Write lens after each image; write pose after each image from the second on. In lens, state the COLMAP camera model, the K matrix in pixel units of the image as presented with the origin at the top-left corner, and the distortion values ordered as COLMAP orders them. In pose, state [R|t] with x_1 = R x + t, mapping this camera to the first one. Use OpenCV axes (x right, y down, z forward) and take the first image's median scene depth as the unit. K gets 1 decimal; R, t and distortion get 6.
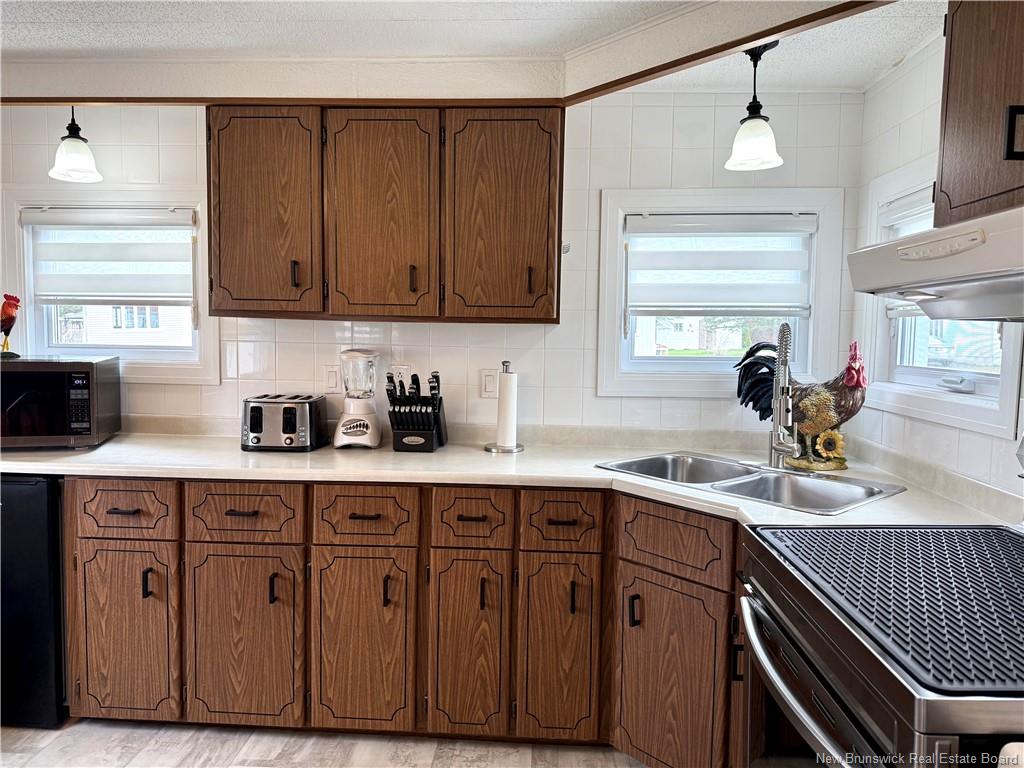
lens RADIAL K [[699.9, 0, 512.0], [0, 699.9, 384.0], [0, 0, 1]] dist [0.035734, -0.001663]
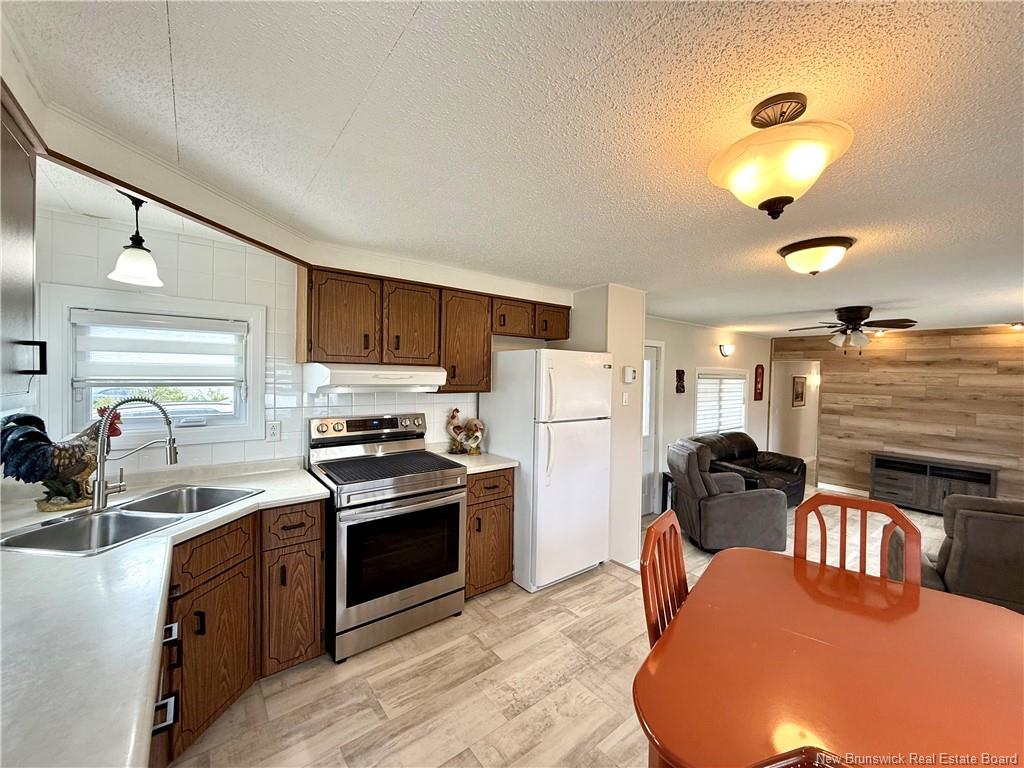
lens RADIAL K [[406.1, 0, 510.7], [0, 406.1, 382.5], [0, 0, 1]] dist [-0.002337, -0.000332]
pose [[-0.665241, -0.032978, 0.745900, -0.634635], [0.029557, 0.997078, 0.070444, -0.132203], [-0.746043, 0.068909, -0.662322, 0.872104]]
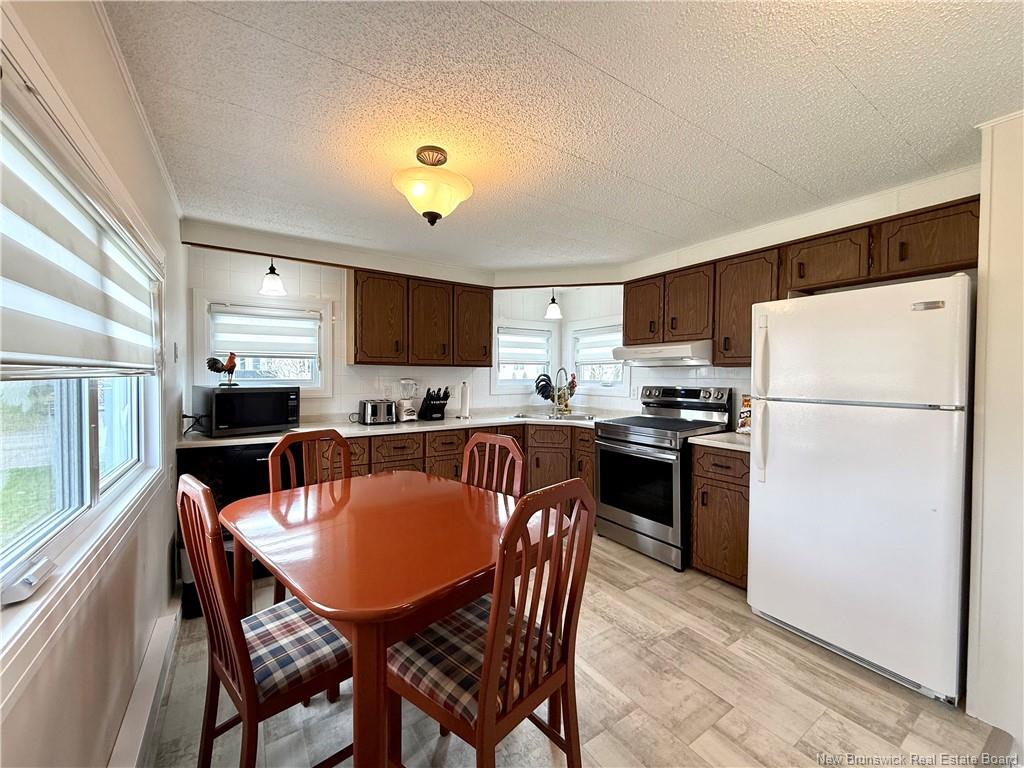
lens RADIAL K [[406.1, 0, 510.7], [0, 406.1, 382.5], [0, 0, 1]] dist [-0.002337, -0.000332]
pose [[0.798592, -0.023126, 0.601429, -0.805563], [0.050717, 0.998293, -0.028956, 0.021044], [-0.599733, 0.053627, 0.798401, -0.288053]]
